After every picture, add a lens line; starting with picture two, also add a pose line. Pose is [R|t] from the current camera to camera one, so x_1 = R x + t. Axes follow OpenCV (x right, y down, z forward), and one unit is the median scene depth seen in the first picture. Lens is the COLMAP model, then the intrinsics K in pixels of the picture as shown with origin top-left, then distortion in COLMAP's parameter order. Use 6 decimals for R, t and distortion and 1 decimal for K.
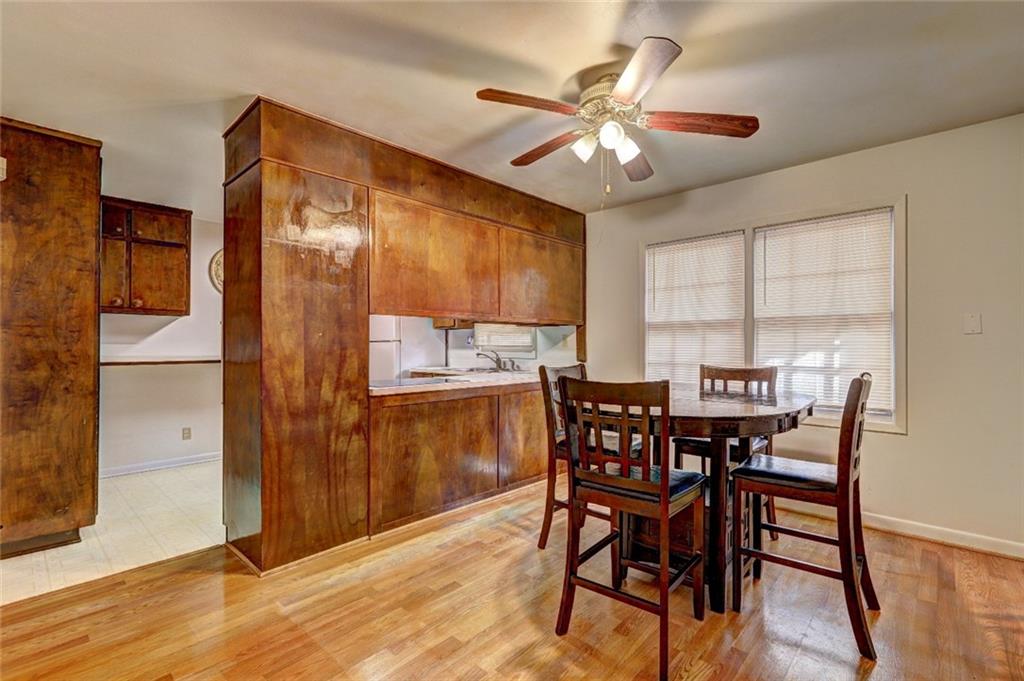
lens RADIAL K [[461.1, 0, 508.8], [0, 461.1, 343.6], [0, 0, 1]] dist [-0.002465, 0.000460]
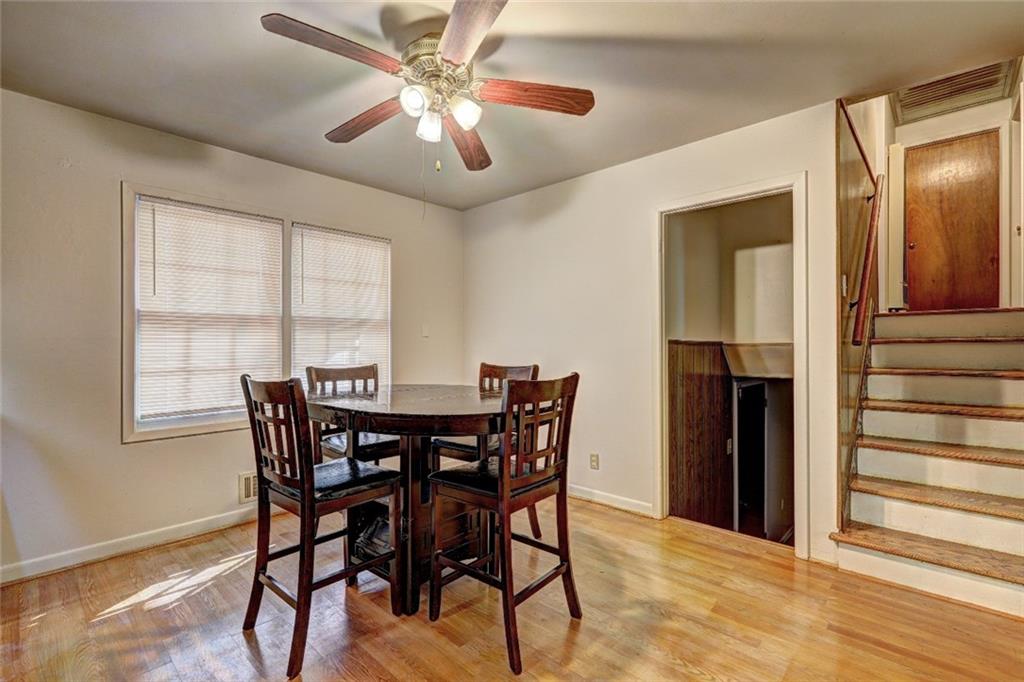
lens RADIAL K [[461.1, 0, 508.8], [0, 461.1, 344.1], [0, 0, 1]] dist [-0.002465, 0.000460]
pose [[0.011995, 0.000169, 0.999928, -0.406985], [-0.000731, 1.000000, -0.000161, 0.001929], [-0.999928, -0.000729, 0.011996, 0.533974]]
